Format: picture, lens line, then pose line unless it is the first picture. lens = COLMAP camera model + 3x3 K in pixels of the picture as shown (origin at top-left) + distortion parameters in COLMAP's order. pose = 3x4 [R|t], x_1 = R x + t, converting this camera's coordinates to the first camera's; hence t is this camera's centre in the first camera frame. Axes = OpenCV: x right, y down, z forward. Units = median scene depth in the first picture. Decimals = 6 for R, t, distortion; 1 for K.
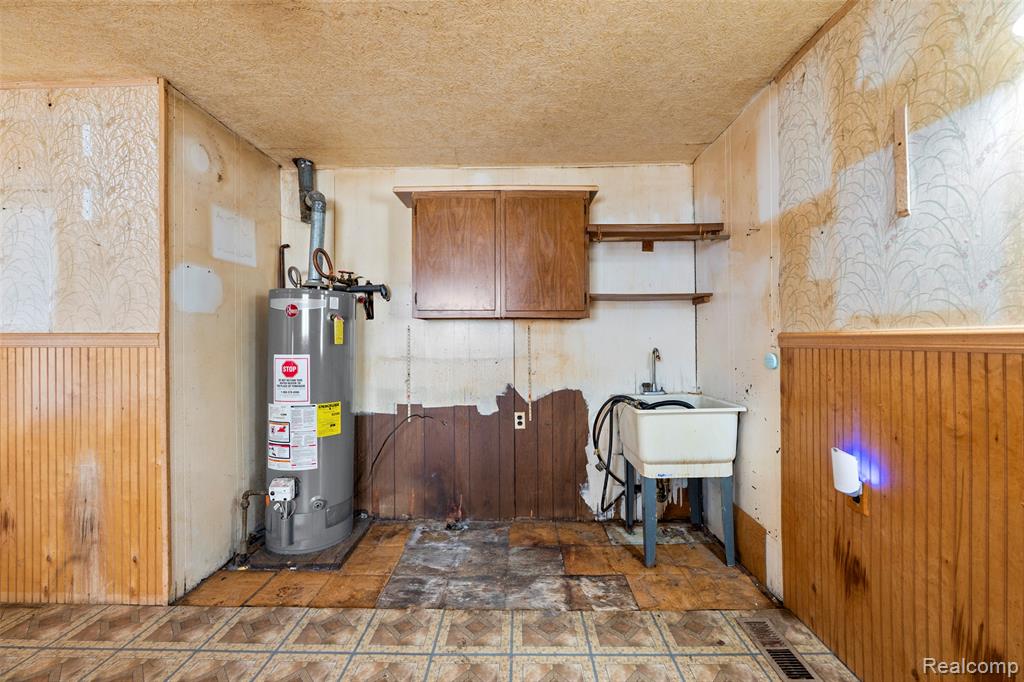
lens RADIAL K [[408.2, 0, 509.6], [0, 408.2, 338.8], [0, 0, 1]] dist [0.000641, 0.000132]
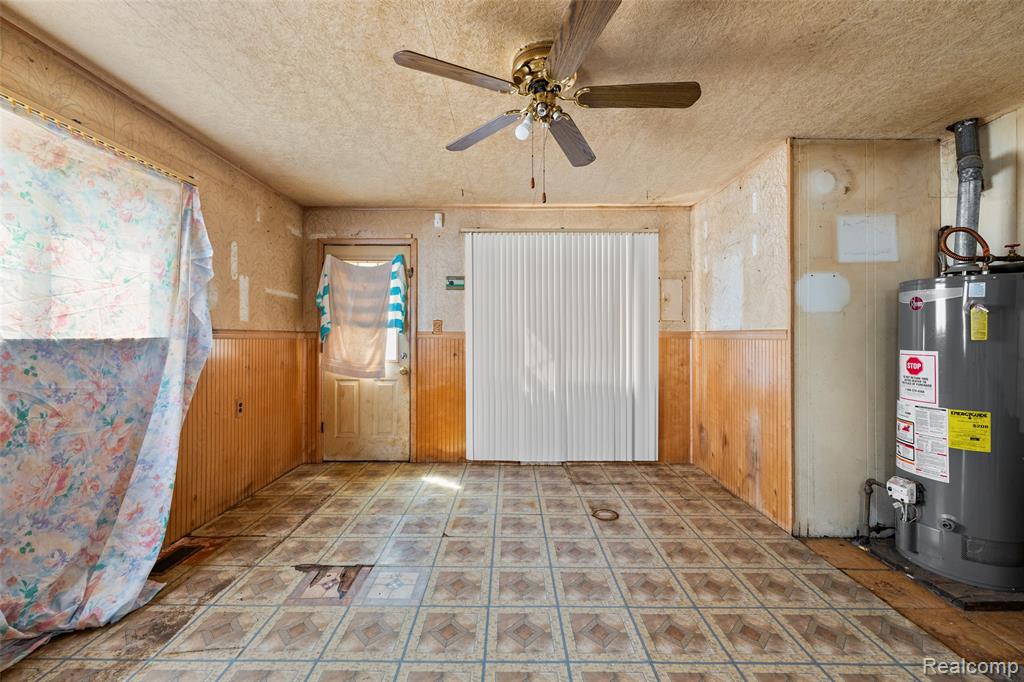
lens RADIAL K [[408.2, 0, 508.0], [0, 408.2, 336.4], [0, 0, 1]] dist [0.000641, 0.000132]
pose [[0.013615, 0.005863, -0.999890, 0.406925], [0.002744, 0.999979, 0.005901, -0.001953], [0.999904, -0.002824, 0.013599, 0.056825]]
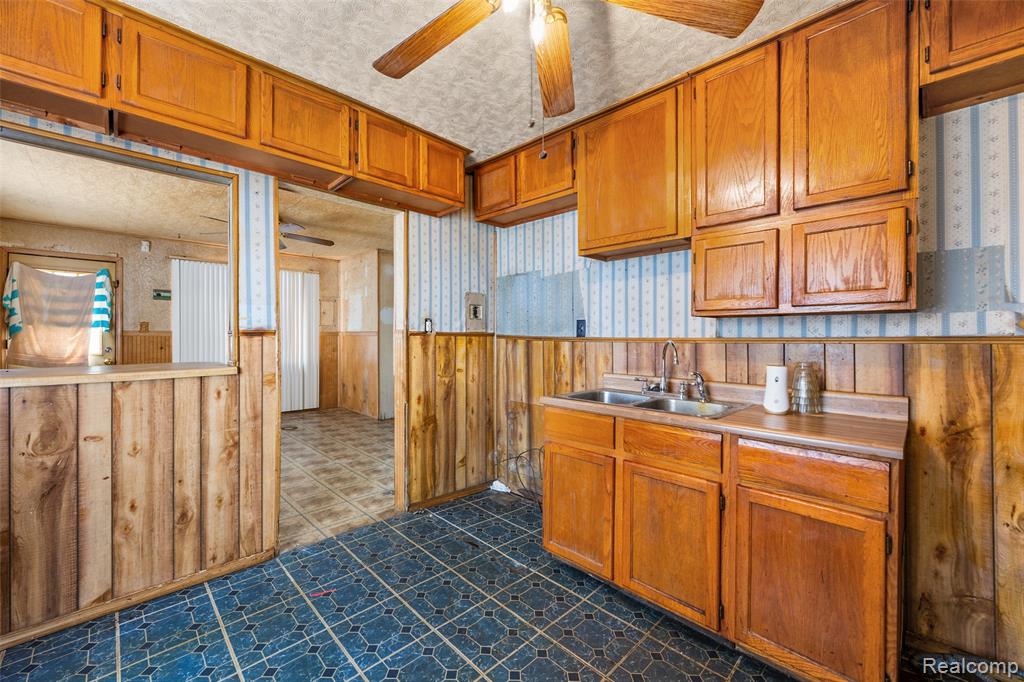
lens RADIAL K [[408.2, 0, 514.4], [0, 408.2, 335.3], [0, 0, 1]] dist [0.000641, 0.000132]
pose [[0.725577, 0.009540, -0.688075, 1.747870], [-0.004760, 0.999950, 0.008844, -0.017270], [0.688125, -0.003142, 0.725586, -0.455800]]
